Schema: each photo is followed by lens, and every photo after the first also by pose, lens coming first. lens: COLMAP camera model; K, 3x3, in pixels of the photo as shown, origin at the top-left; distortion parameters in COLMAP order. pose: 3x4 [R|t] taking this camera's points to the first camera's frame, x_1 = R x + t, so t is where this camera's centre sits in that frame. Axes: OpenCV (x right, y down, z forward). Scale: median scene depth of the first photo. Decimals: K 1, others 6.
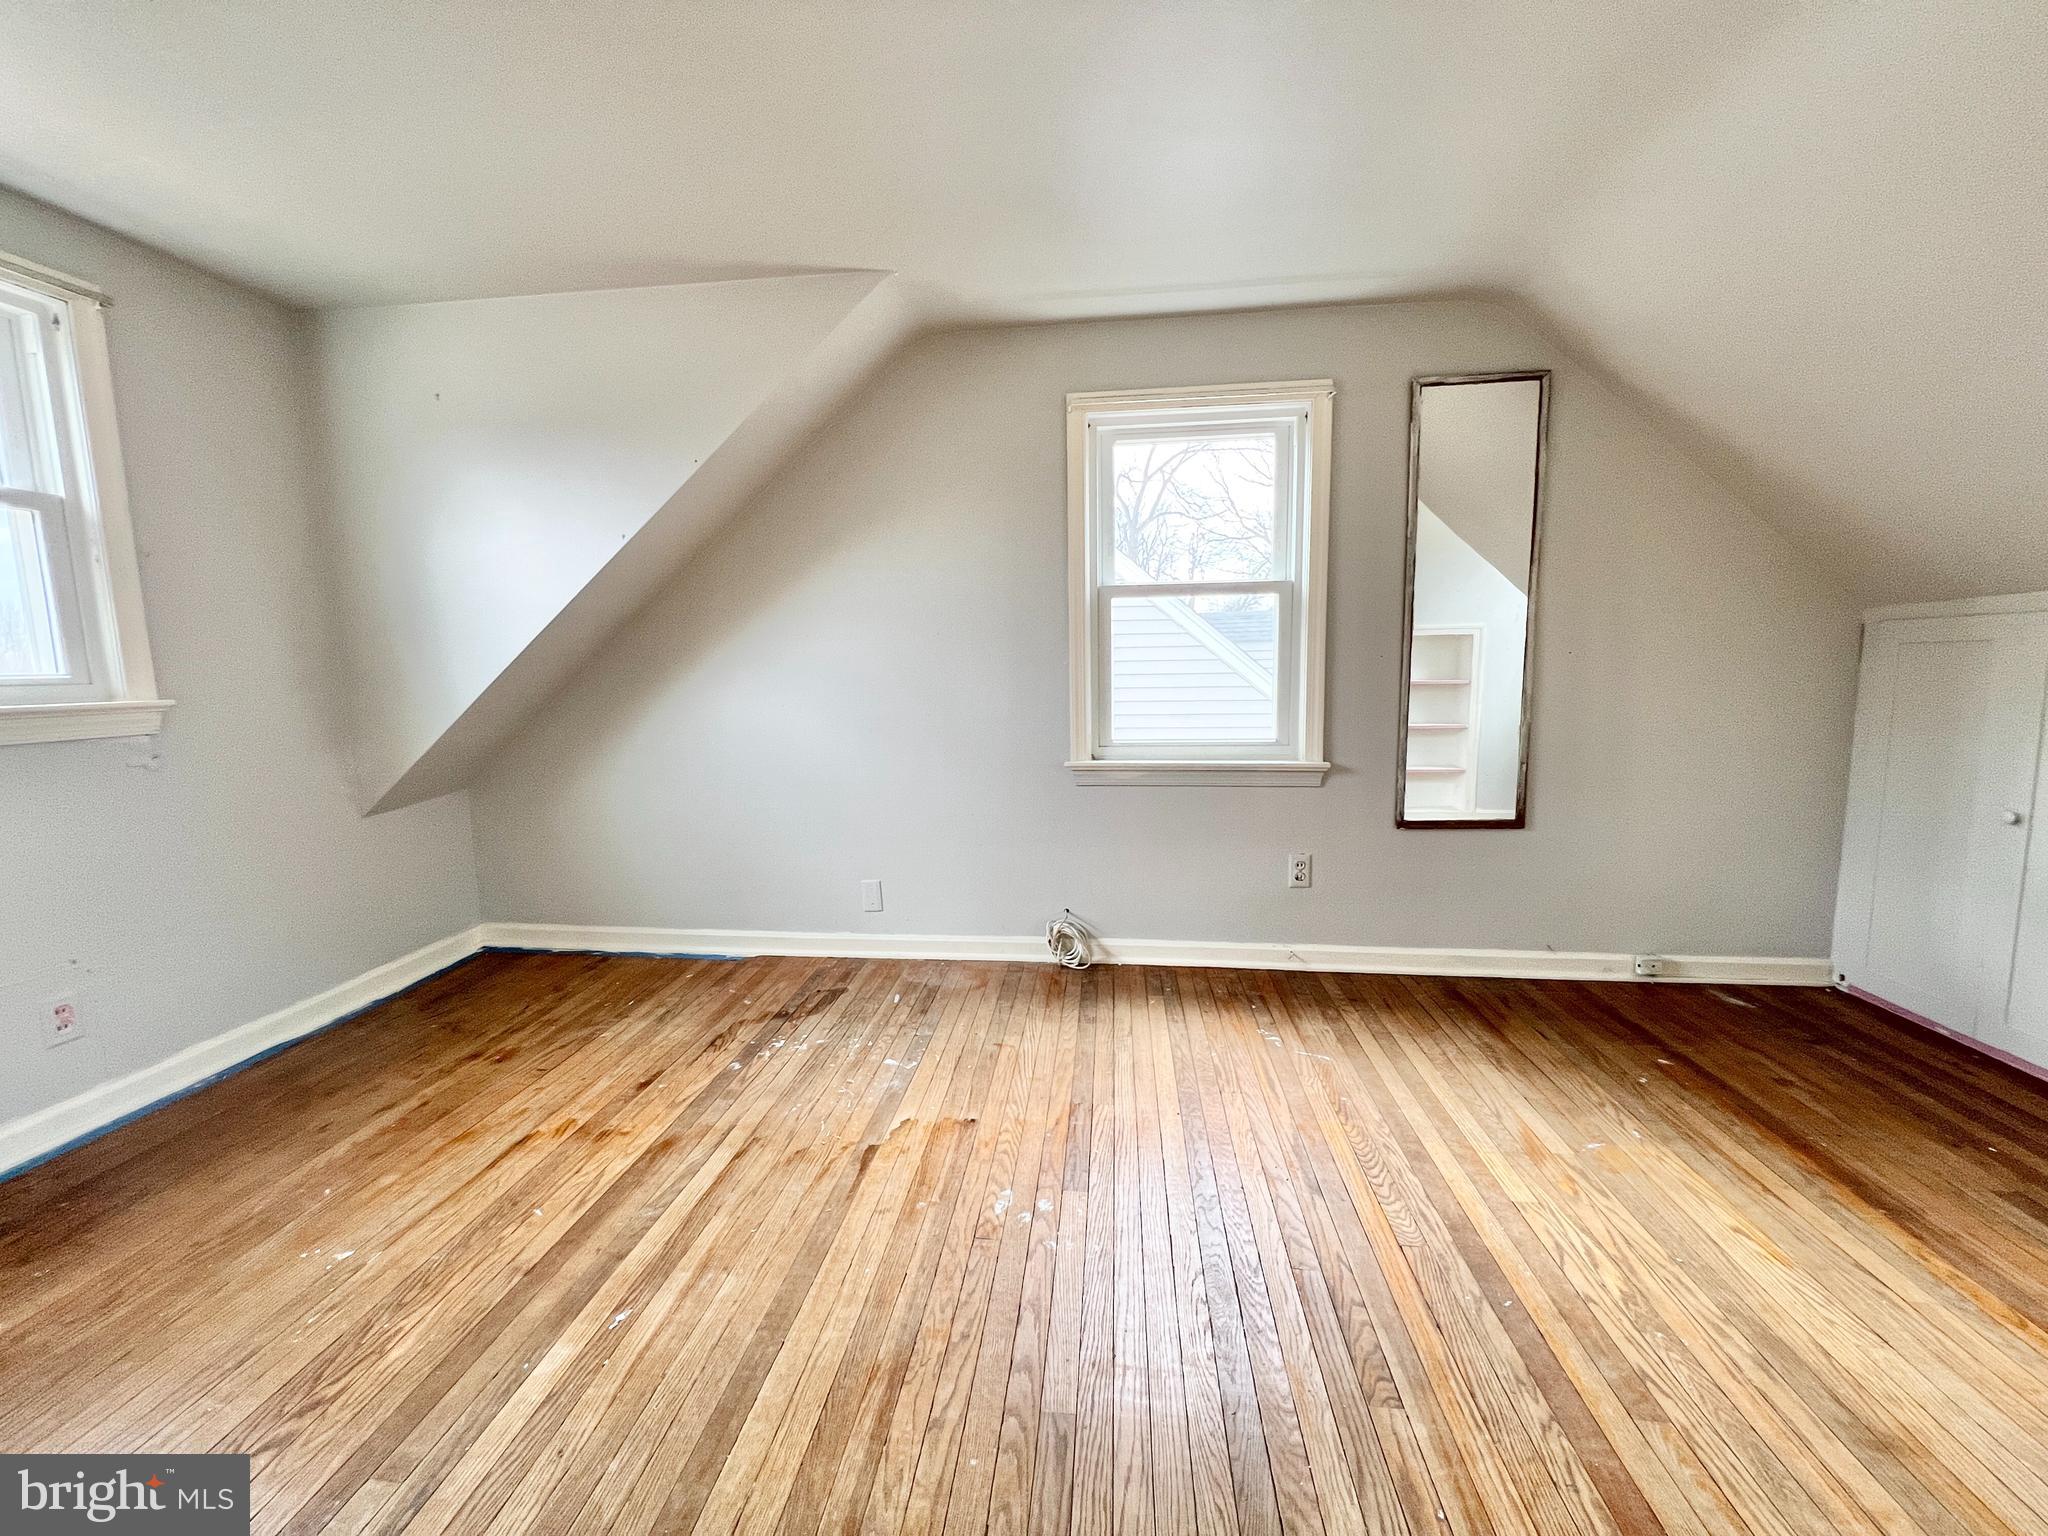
lens RADIAL K [[816.9, 0, 1017.2], [0, 816.9, 774.7], [0, 0, 1]] dist [-0.001761, 0.000735]
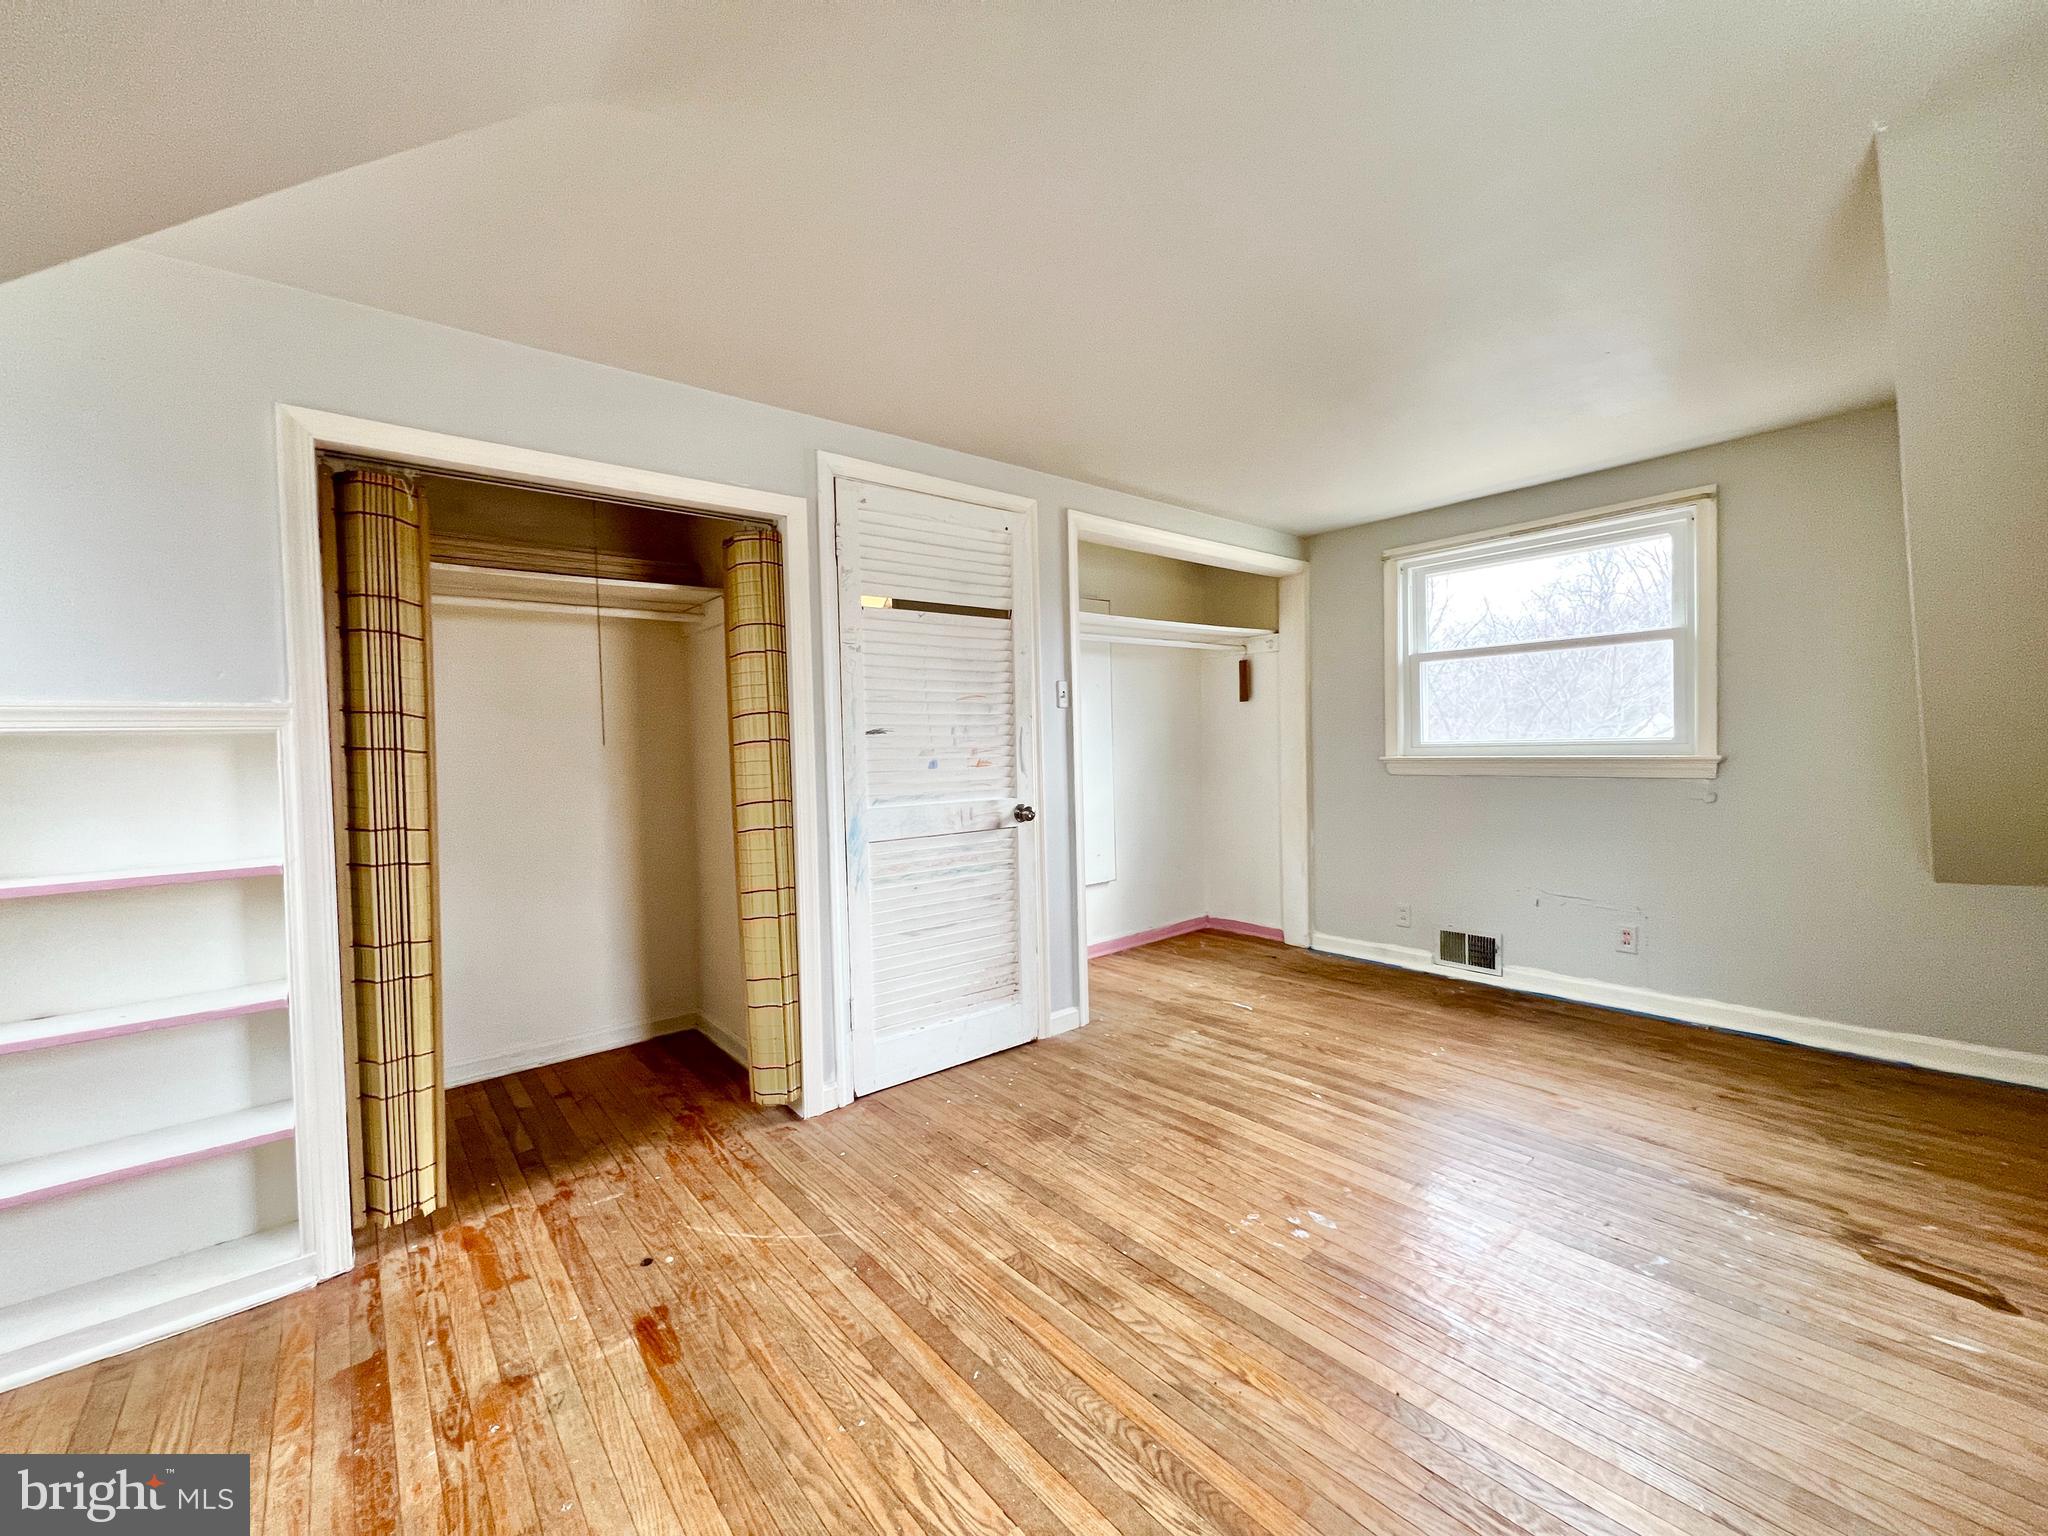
lens RADIAL K [[816.9, 0, 1022.7], [0, 816.9, 755.1], [0, 0, 1]] dist [-0.001761, 0.000735]
pose [[-0.682646, 0.043768, -0.729437, 1.075233], [-0.062982, 0.990966, 0.118402, -0.237737], [0.728030, 0.126768, -0.673723, 1.369844]]
